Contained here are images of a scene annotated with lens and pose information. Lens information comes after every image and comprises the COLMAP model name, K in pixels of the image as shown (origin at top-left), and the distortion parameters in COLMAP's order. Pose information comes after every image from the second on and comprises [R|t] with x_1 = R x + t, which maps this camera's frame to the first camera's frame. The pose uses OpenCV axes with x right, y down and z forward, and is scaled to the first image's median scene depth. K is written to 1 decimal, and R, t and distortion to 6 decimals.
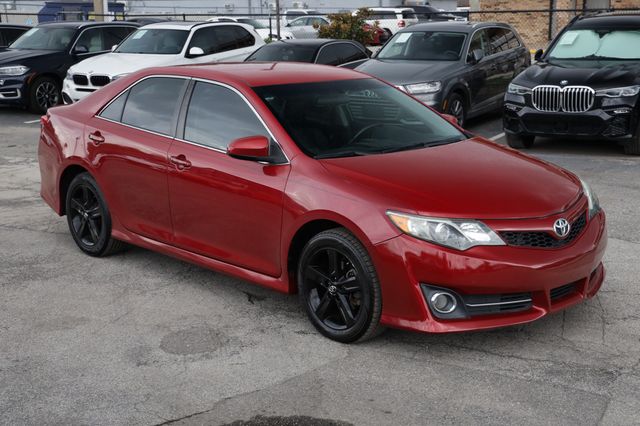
lens RADIAL K [[850.7, 0, 319.7], [0, 850.7, 213.3], [0, 0, 1]] dist [0.151051, 0.000000]
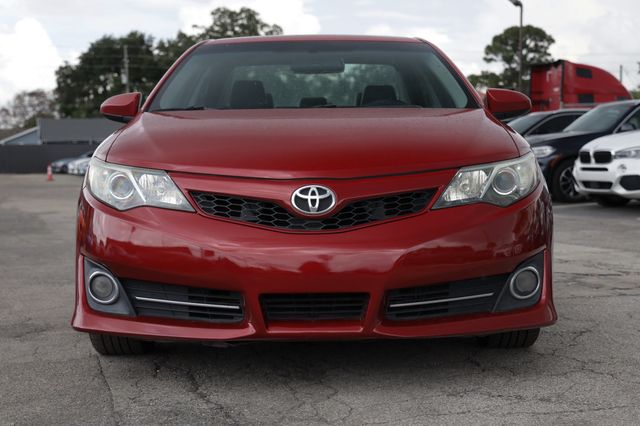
lens RADIAL K [[1021.6, 0, 319.5], [0, 1021.6, 213.5], [0, 0, 1]] dist [0.177618, 0.000000]
pose [[0.740871, 0.045183, -0.670126, 0.198395], [-0.142184, 0.985673, -0.090737, 0.023469], [0.656425, 0.162505, 0.736680, 0.121943]]
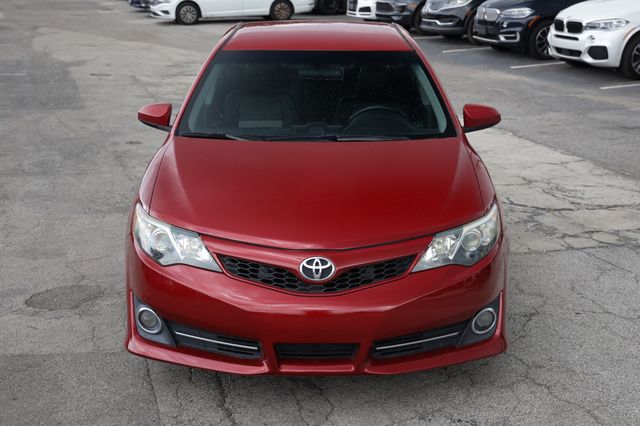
lens RADIAL K [[917.6, 0, 317.3], [0, 917.6, 192.5], [0, 0, 1]] dist [0.135449, 0.000000]
pose [[0.738960, 0.177750, -0.649879, 0.205763], [-0.155483, 0.983525, 0.092211, -0.032249], [0.655563, 0.032905, 0.754423, 0.099412]]
